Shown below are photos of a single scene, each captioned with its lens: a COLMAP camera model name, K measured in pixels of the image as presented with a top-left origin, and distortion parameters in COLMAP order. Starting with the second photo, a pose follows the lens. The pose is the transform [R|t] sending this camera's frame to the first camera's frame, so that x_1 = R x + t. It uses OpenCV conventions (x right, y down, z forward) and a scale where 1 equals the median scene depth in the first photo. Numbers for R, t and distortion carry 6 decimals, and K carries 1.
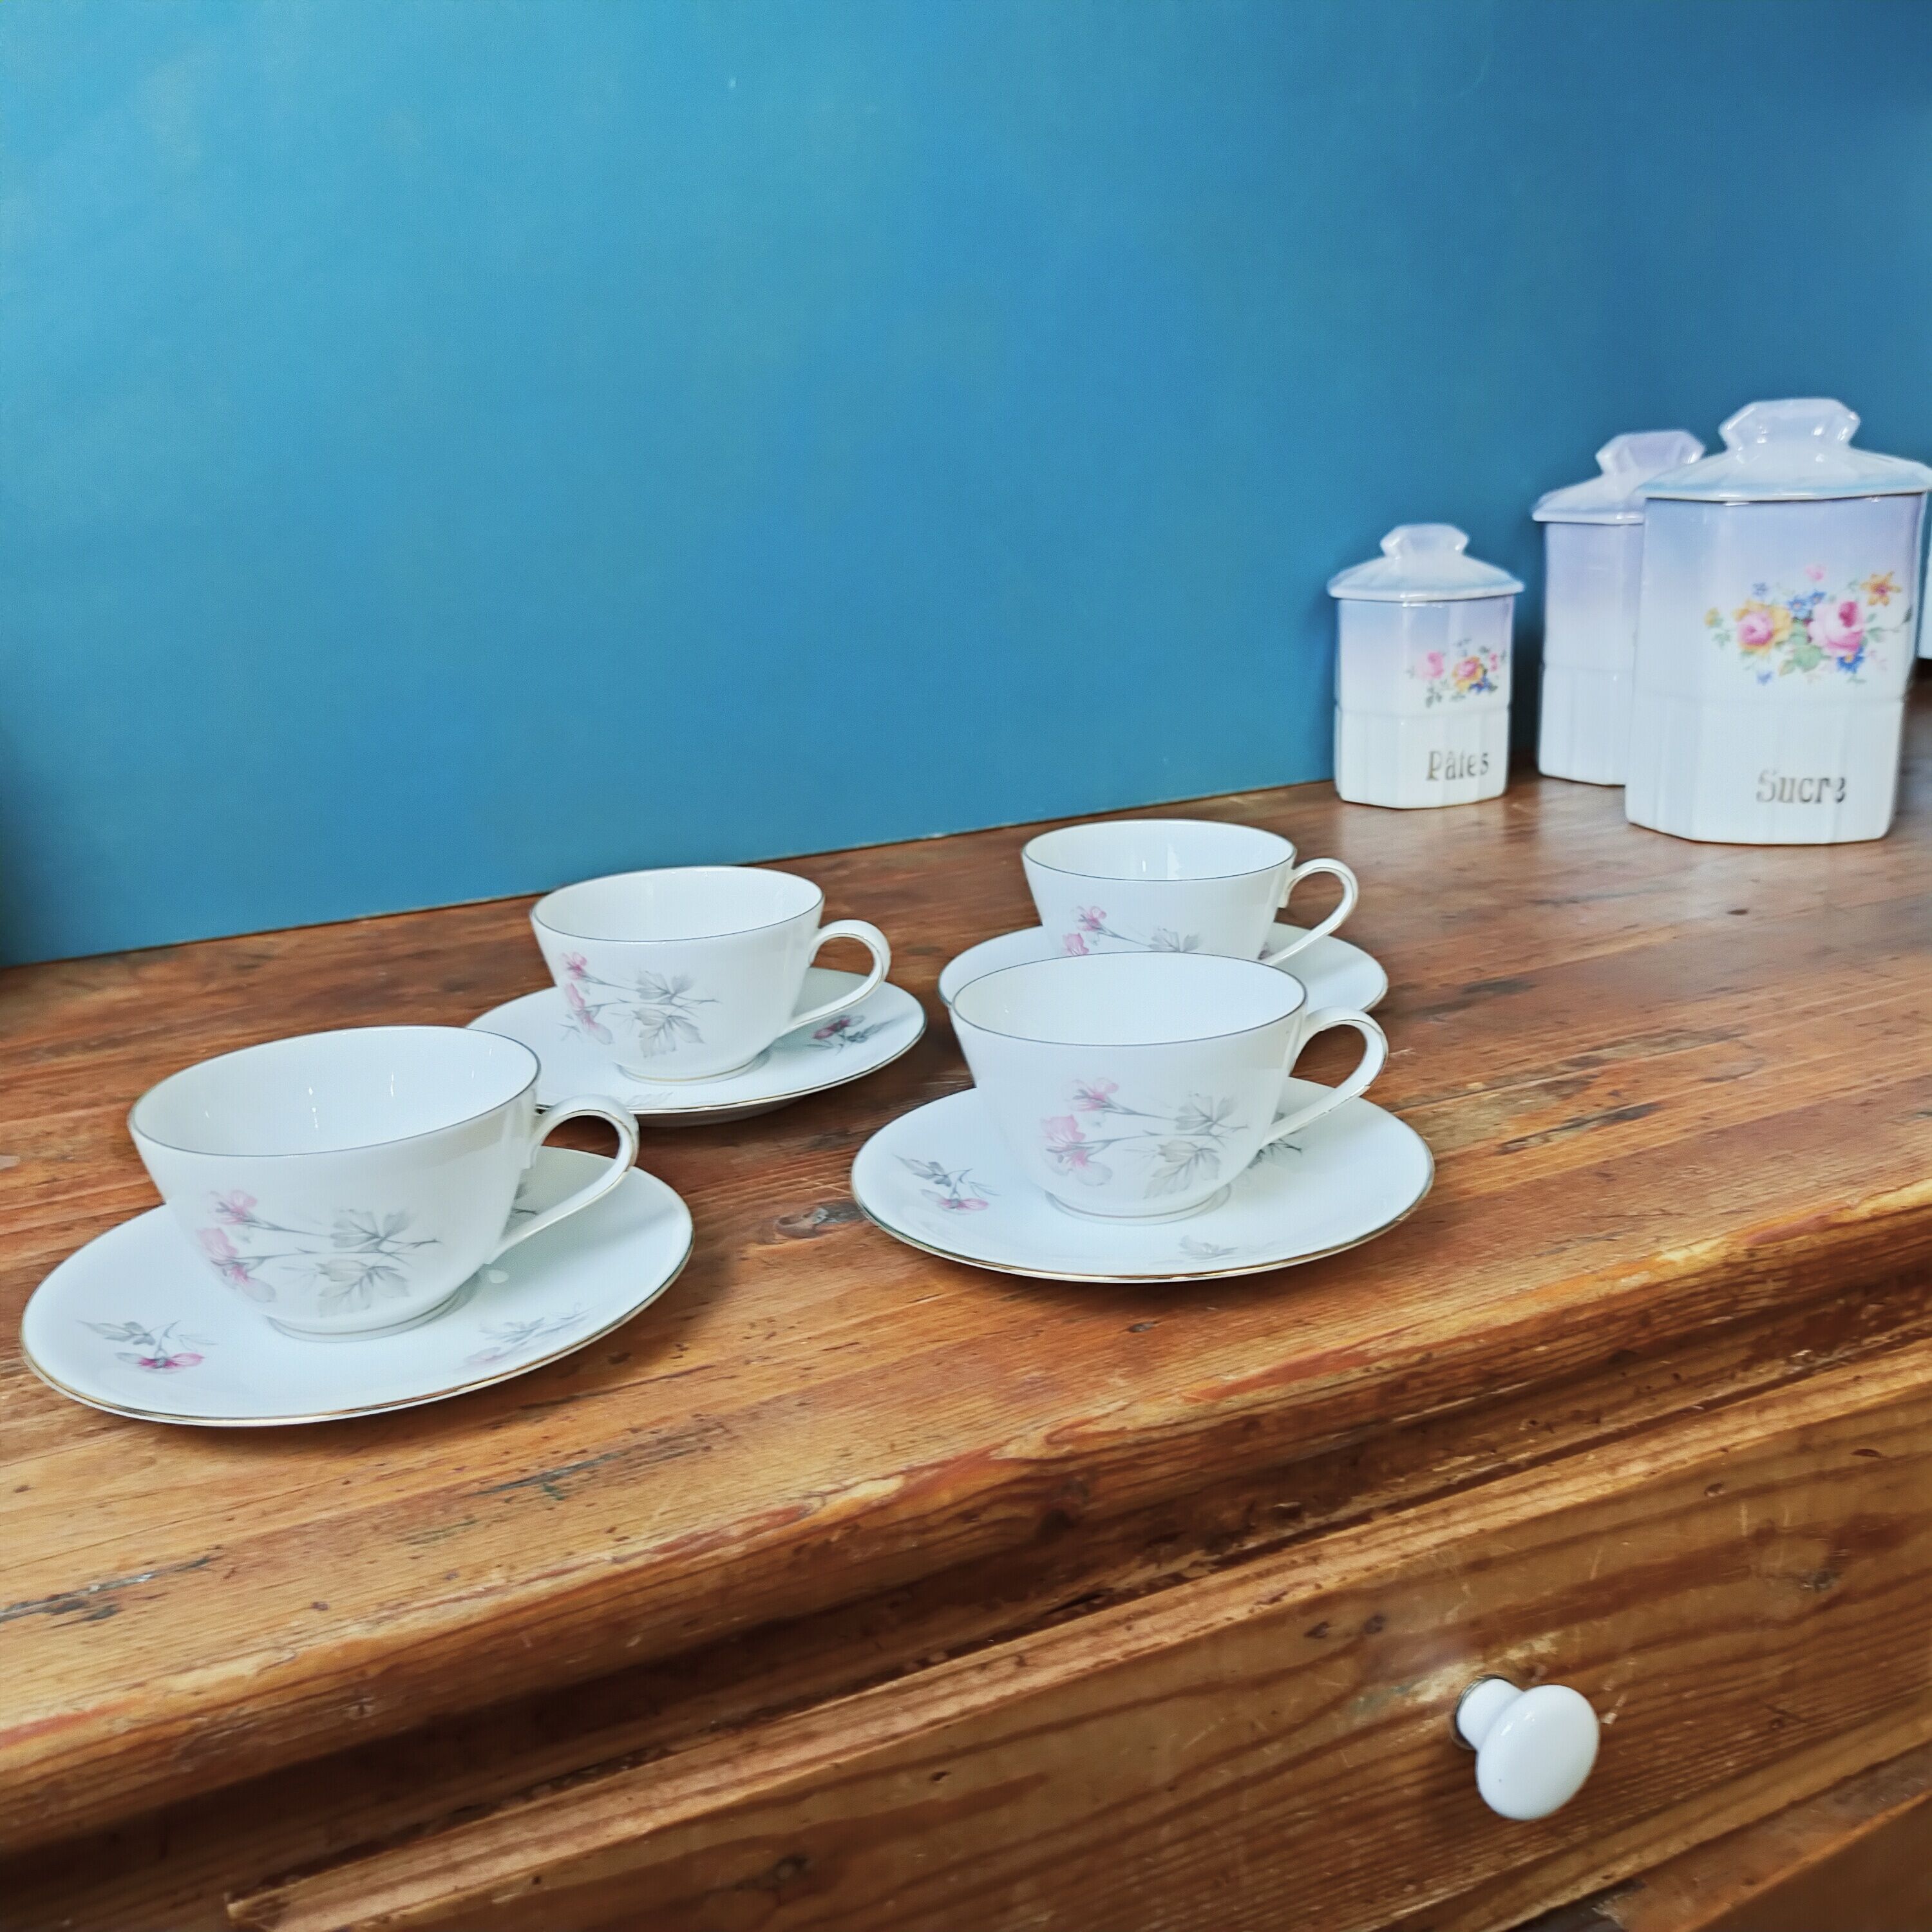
lens RADIAL K [[2138.8, 0, 957.6], [0, 2138.8, 944.4], [0, 0, 1]] dist [0.116428, -0.266915]
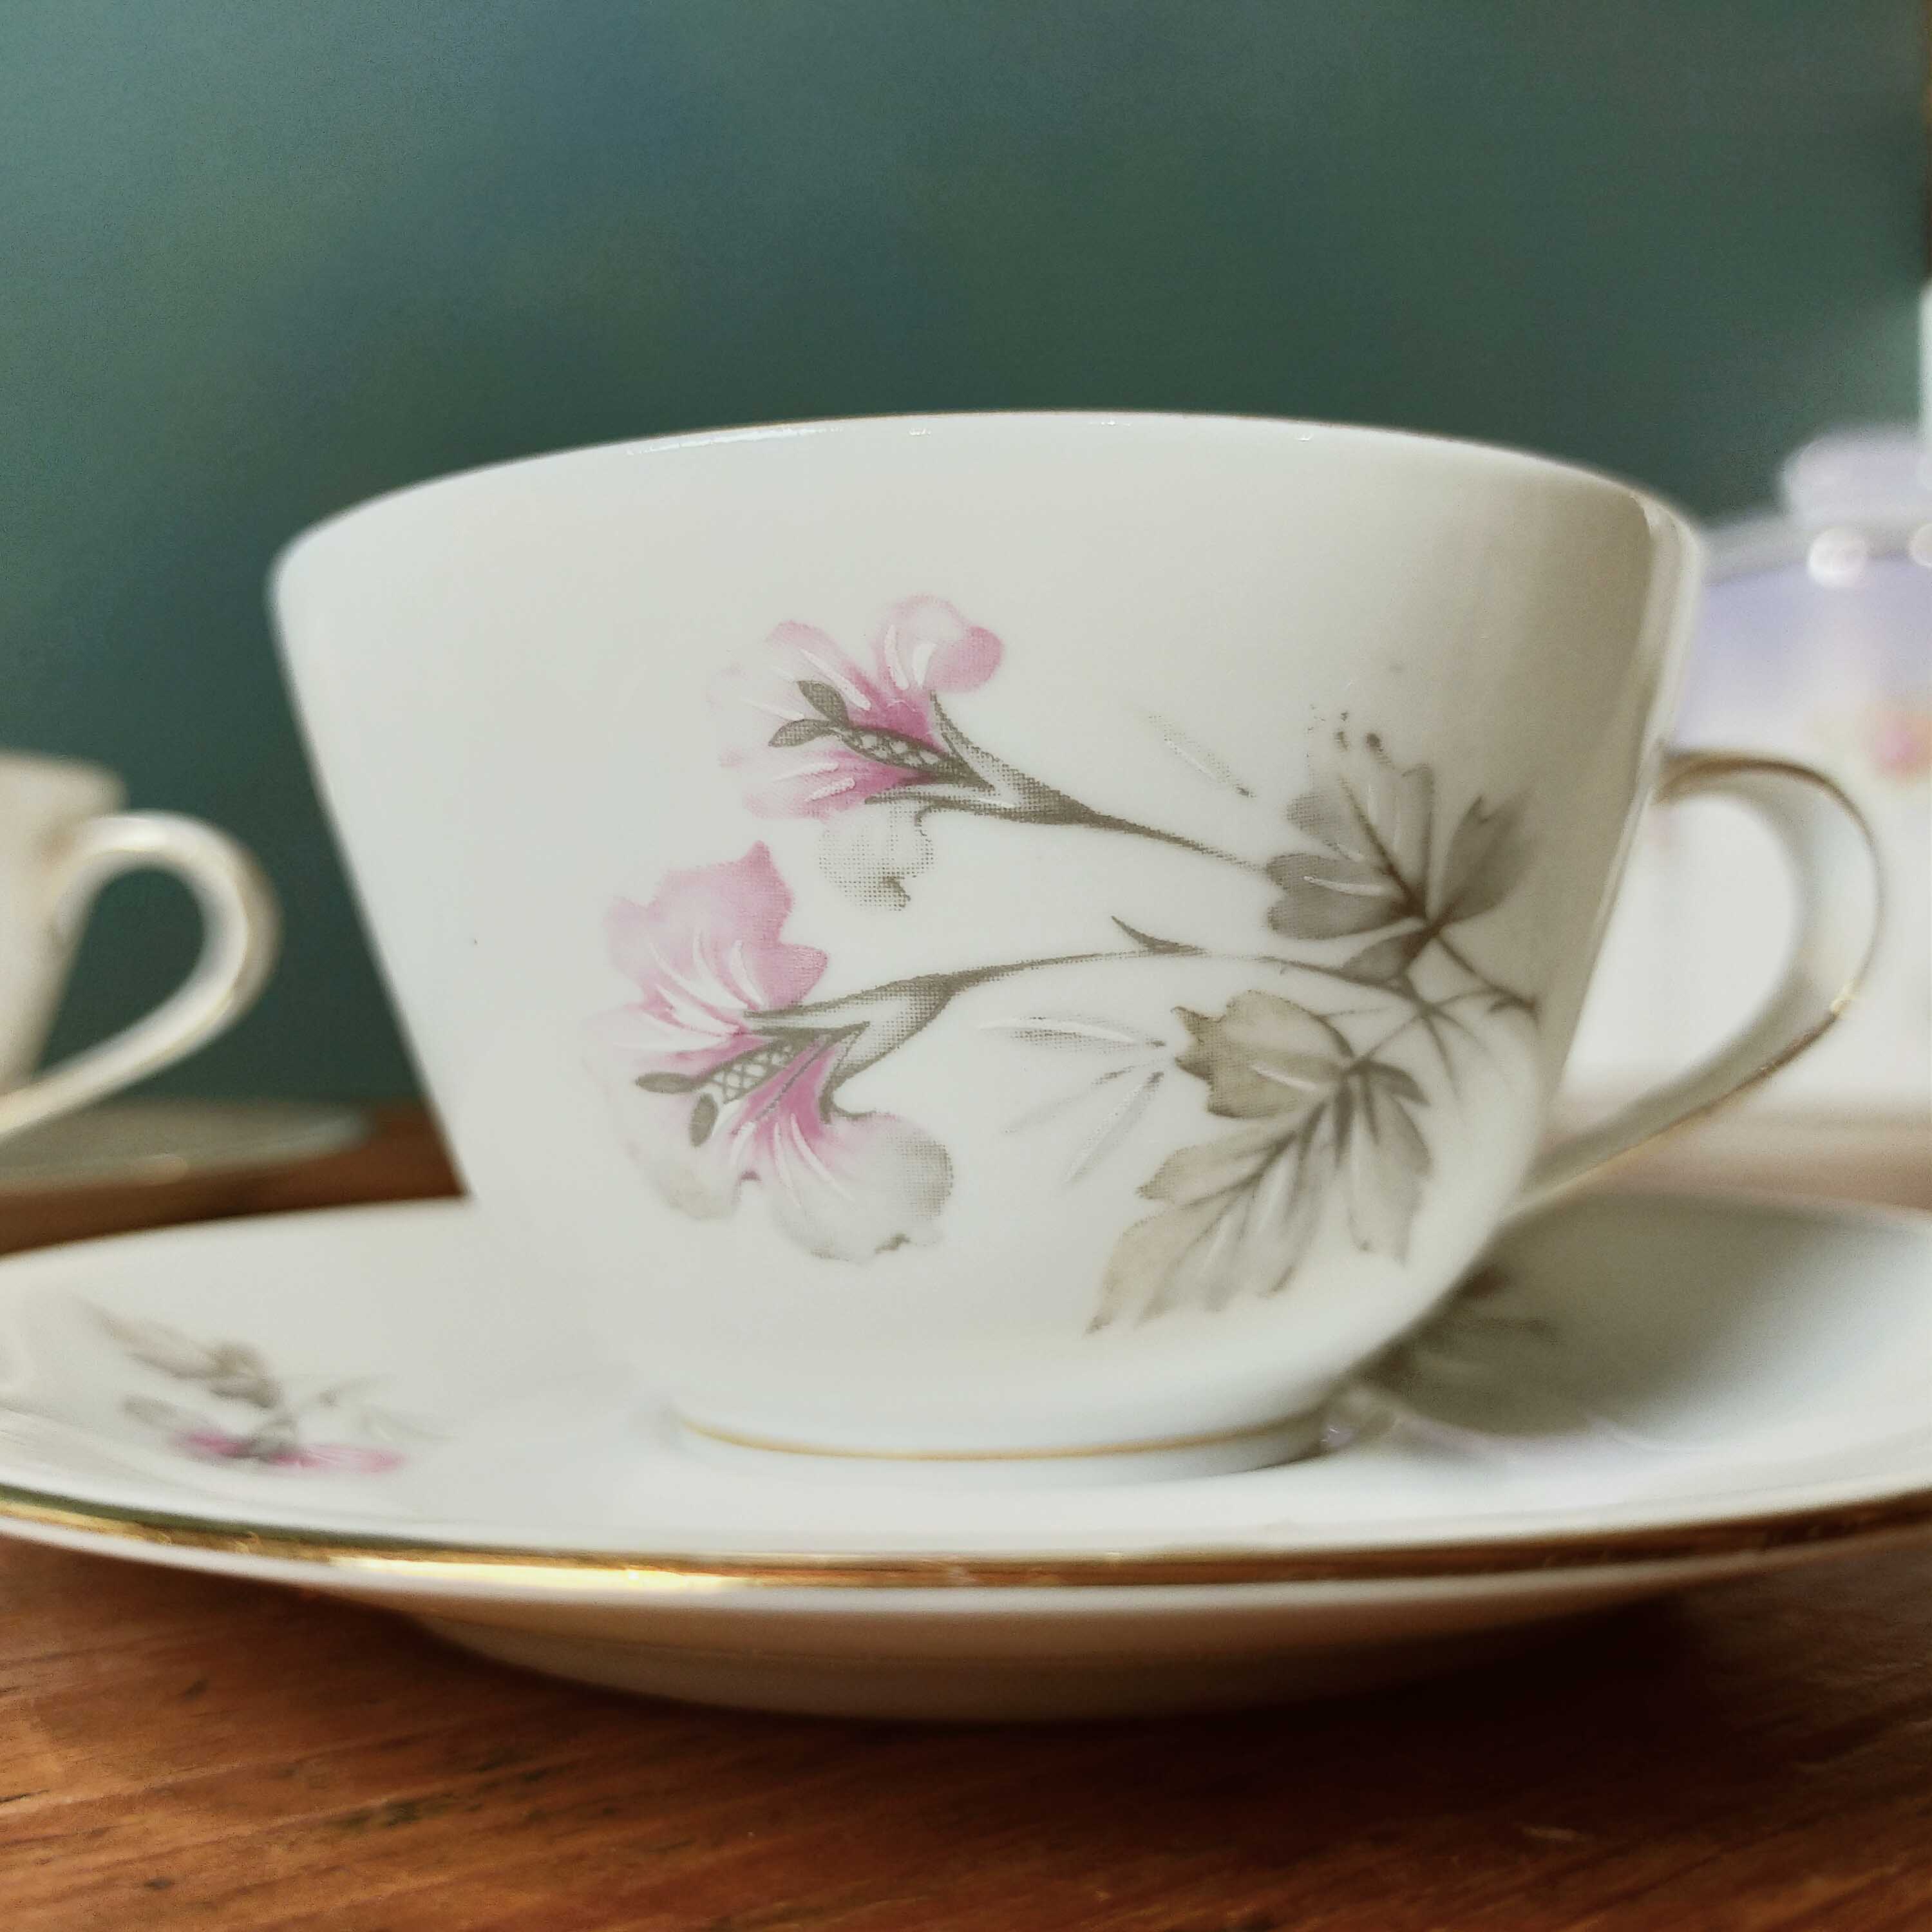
lens RADIAL K [[2285.4, 0, 966.0], [0, 2285.4, 966.0], [0, 0, 1]] dist [0.093390, -0.332965]
pose [[0.990903, 0.038032, 0.129096, 0.045280], [-0.003160, 0.965549, -0.260202, 0.147457], [-0.134545, 0.257427, 0.956885, 0.797795]]
